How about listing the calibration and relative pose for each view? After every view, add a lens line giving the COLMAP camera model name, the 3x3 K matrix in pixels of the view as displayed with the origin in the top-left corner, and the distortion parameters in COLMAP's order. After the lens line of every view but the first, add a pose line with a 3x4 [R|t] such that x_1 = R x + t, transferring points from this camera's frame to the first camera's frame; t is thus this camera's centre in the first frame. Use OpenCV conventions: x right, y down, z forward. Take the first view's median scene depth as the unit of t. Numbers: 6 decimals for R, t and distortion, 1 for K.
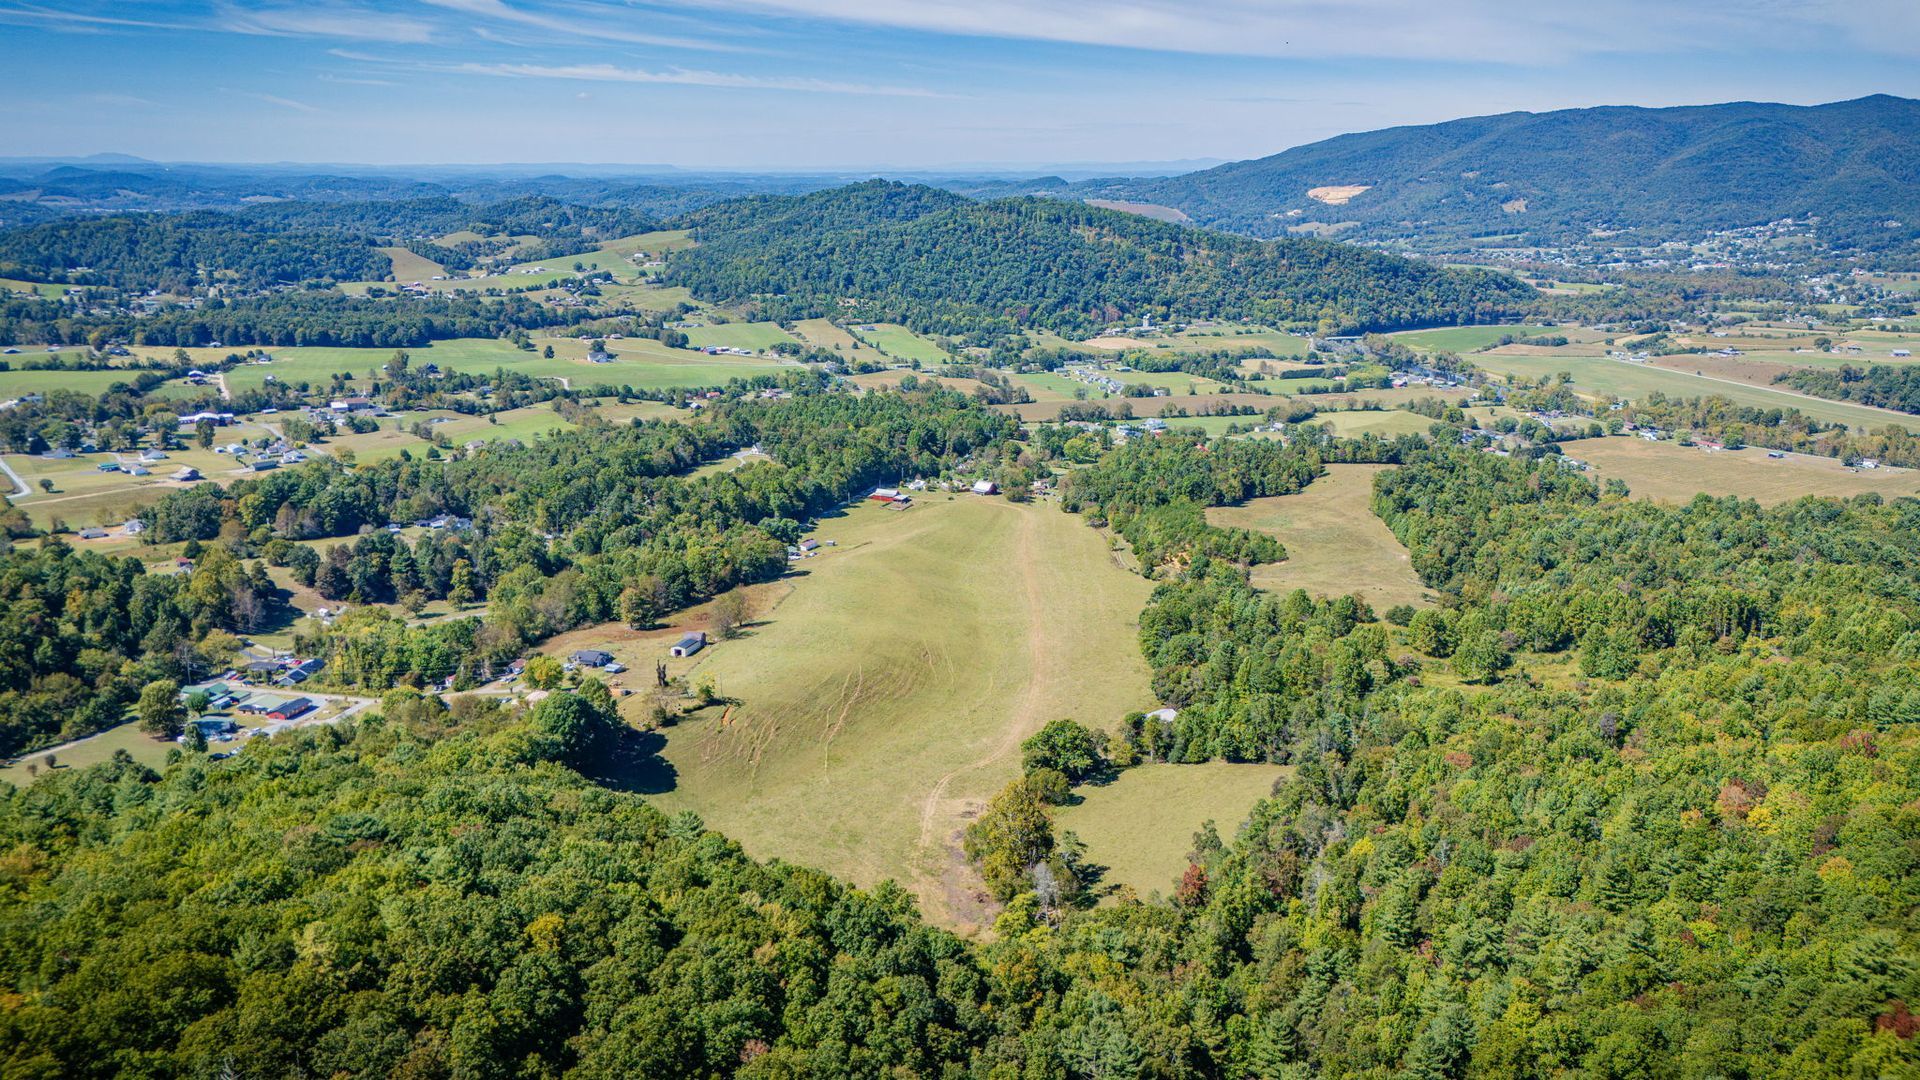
lens RADIAL K [[1410.2, 0, 954.1], [0, 1410.2, 540.4], [0, 0, 1]] dist [0.071925, -0.078229]
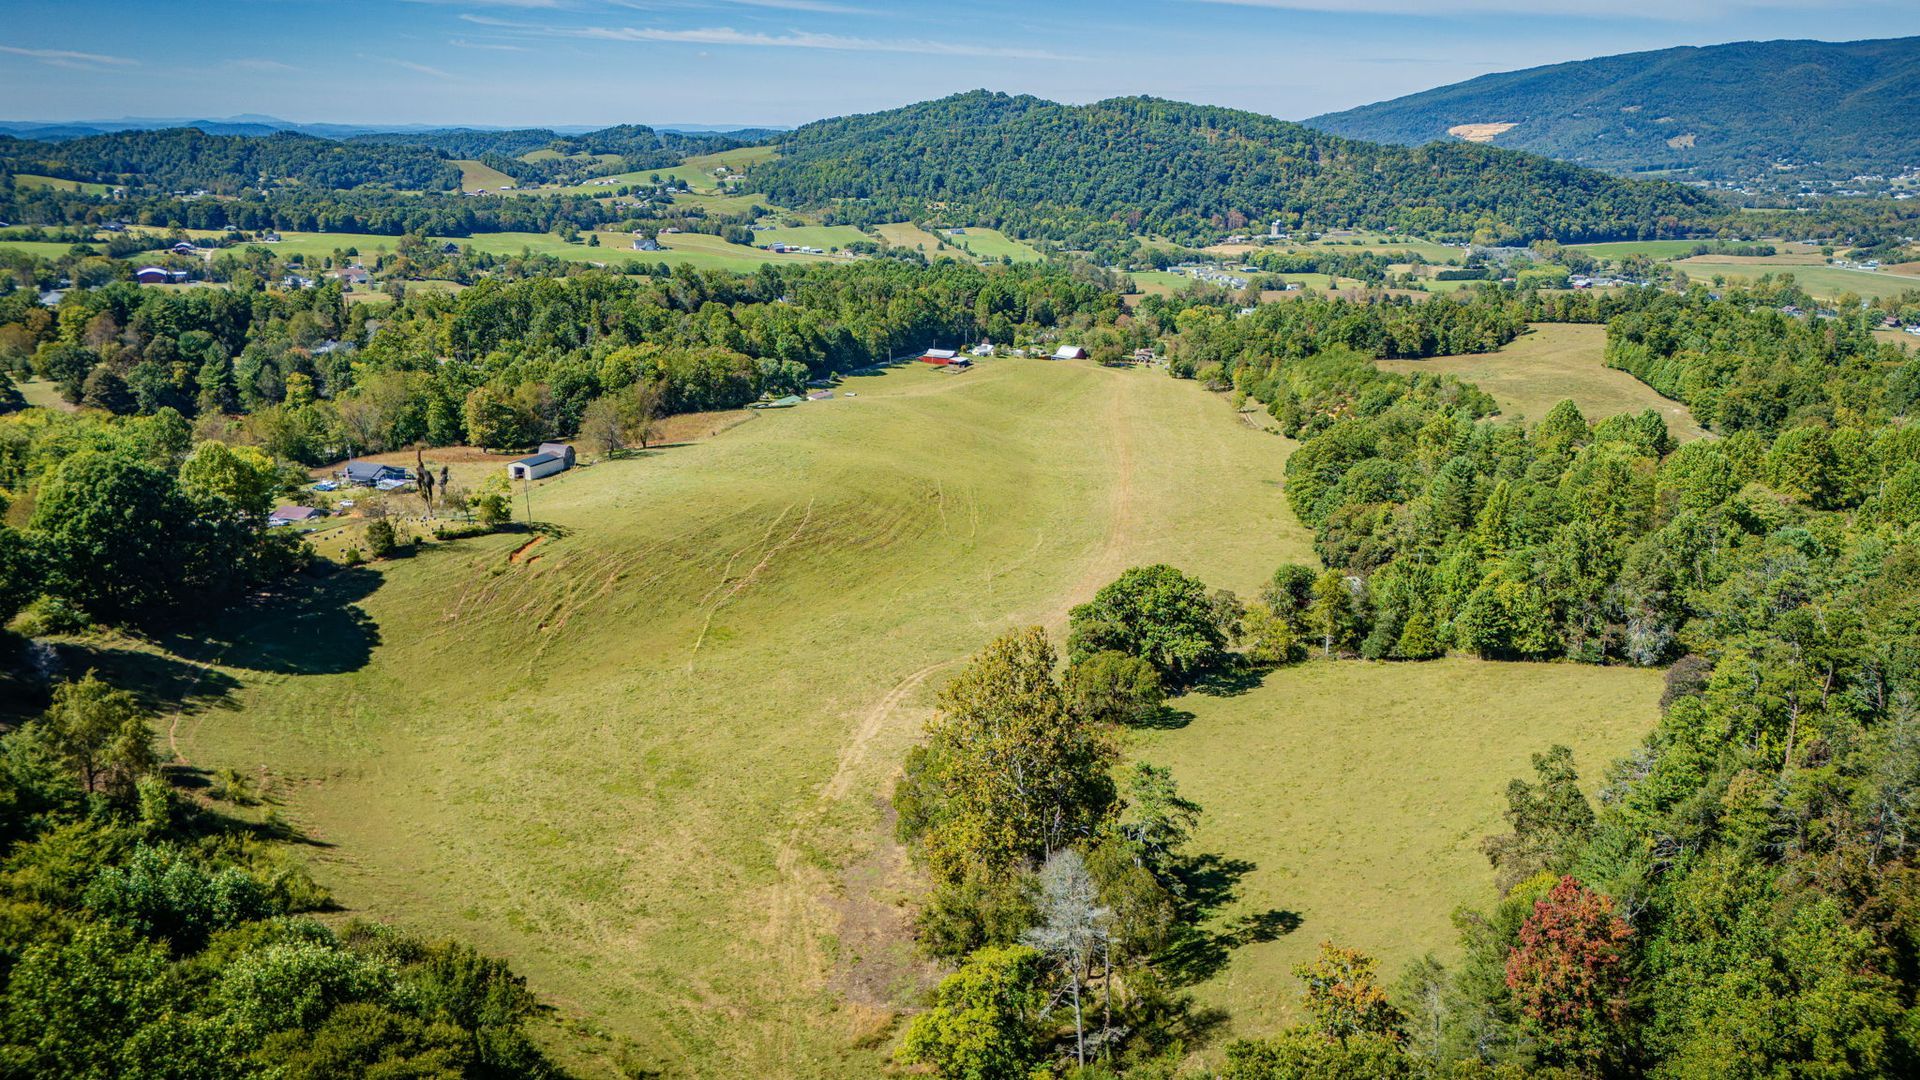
lens RADIAL K [[1410.2, 0, 955.1], [0, 1410.2, 542.8], [0, 0, 1]] dist [0.071925, -0.078229]
pose [[0.996869, 0.022470, -0.075809, 0.021913], [-0.020582, 0.999461, 0.025591, 0.053245], [0.076343, -0.023951, 0.996794, 0.241928]]
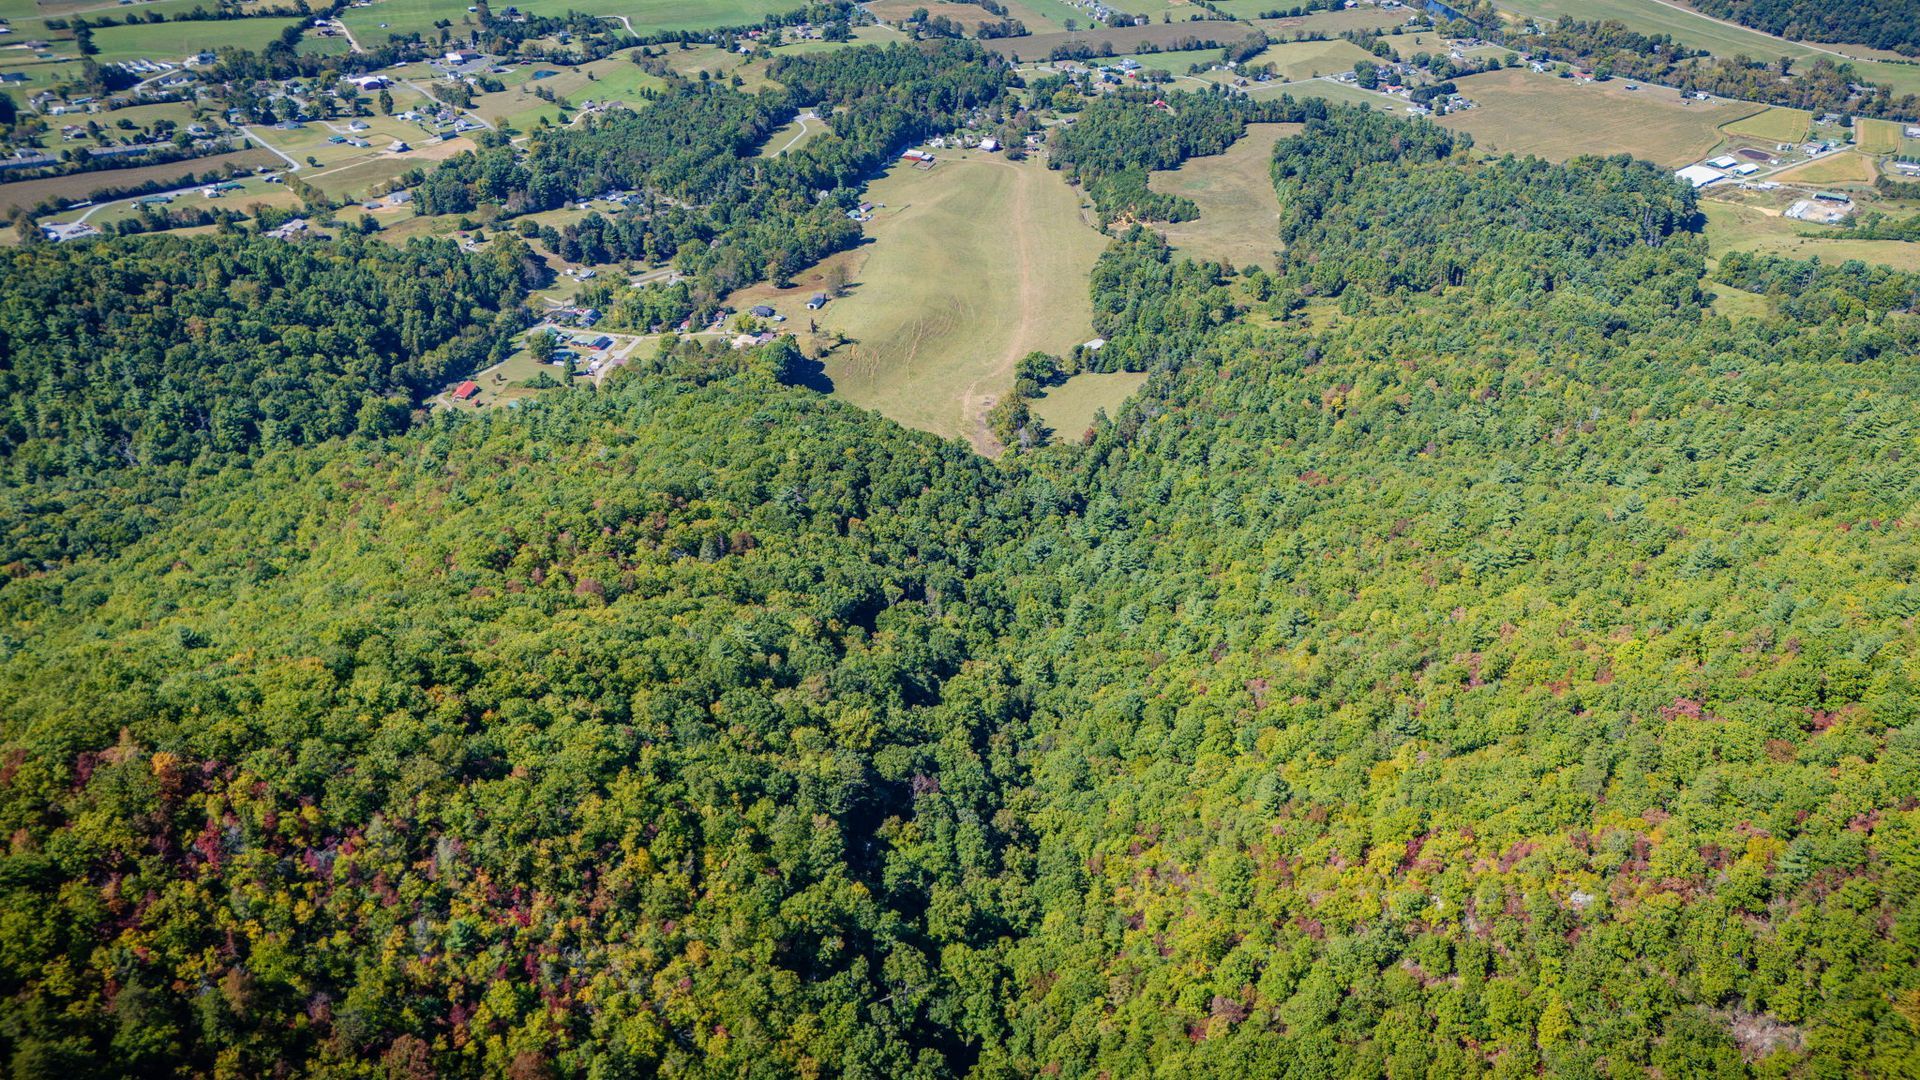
lens RADIAL K [[1410.2, 0, 953.1], [0, 1410.2, 538.2], [0, 0, 1]] dist [0.071925, -0.078229]
pose [[0.999935, -0.011382, -0.000958, -0.016572], [0.011137, 0.952984, 0.302816, -0.098216], [-0.002534, -0.302807, 0.953048, -0.409443]]
